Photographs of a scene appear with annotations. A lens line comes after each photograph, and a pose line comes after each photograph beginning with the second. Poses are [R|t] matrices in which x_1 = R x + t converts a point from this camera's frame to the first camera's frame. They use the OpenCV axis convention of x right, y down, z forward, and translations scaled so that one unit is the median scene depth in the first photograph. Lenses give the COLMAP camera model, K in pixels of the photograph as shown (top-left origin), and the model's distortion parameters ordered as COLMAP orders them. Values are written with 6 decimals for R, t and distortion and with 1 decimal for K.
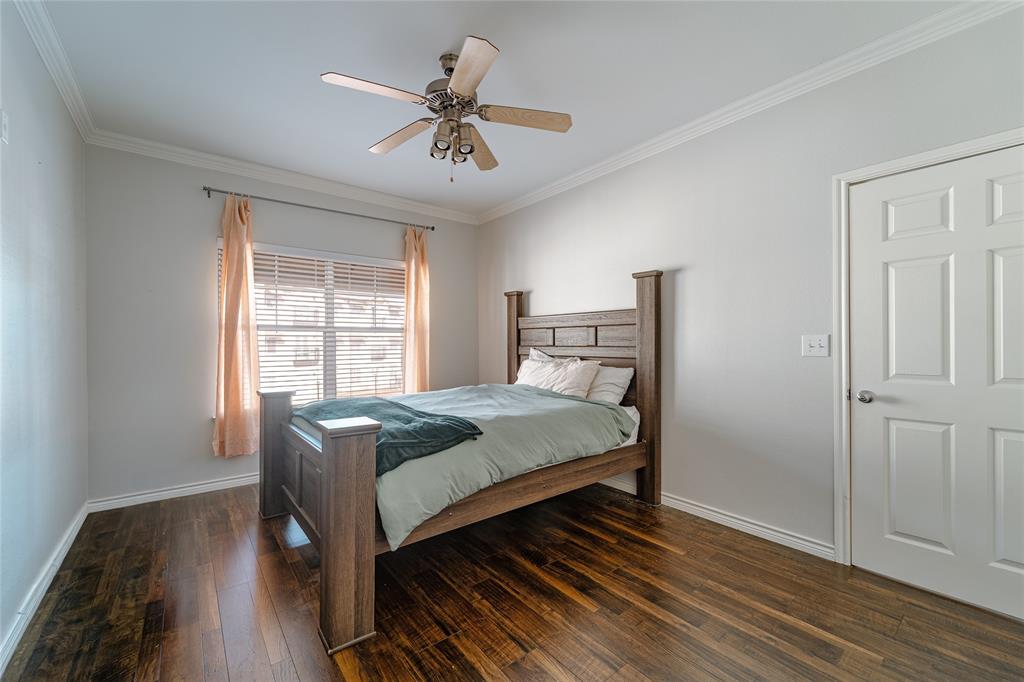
lens RADIAL K [[410.0, 0, 515.0], [0, 410.0, 342.3], [0, 0, 1]] dist [0.000477, -0.008726]
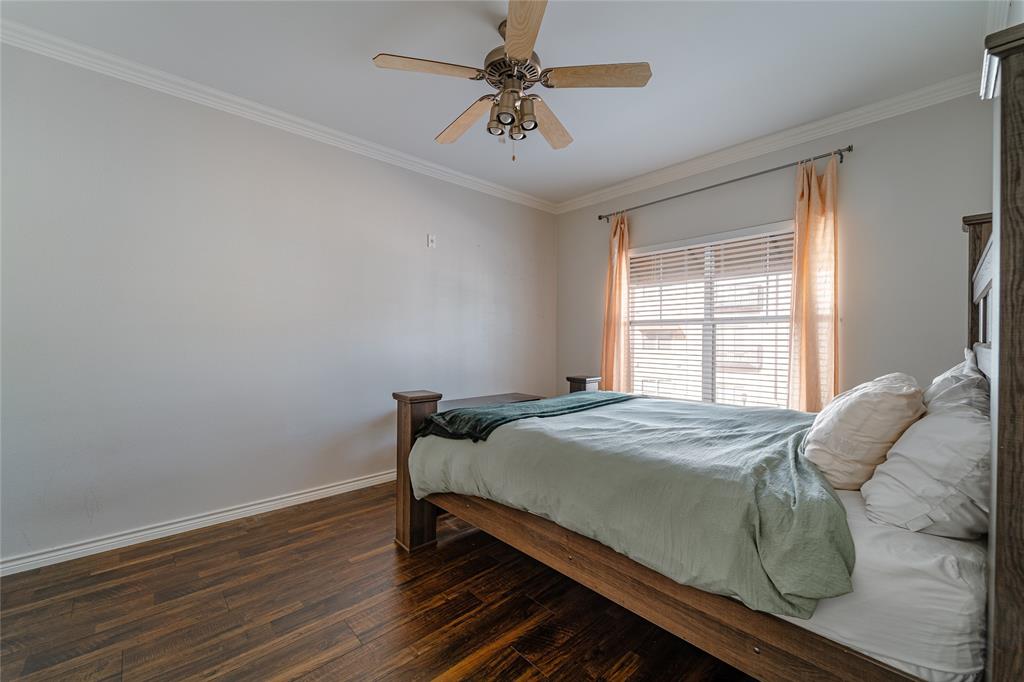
lens RADIAL K [[410.0, 0, 515.0], [0, 410.0, 342.3], [0, 0, 1]] dist [0.000477, -0.008726]
pose [[0.065995, 0.012944, -0.997736, 0.491287], [0.002406, 0.999911, 0.013131, 0.001232], [0.997817, -0.003268, 0.065958, 0.605846]]
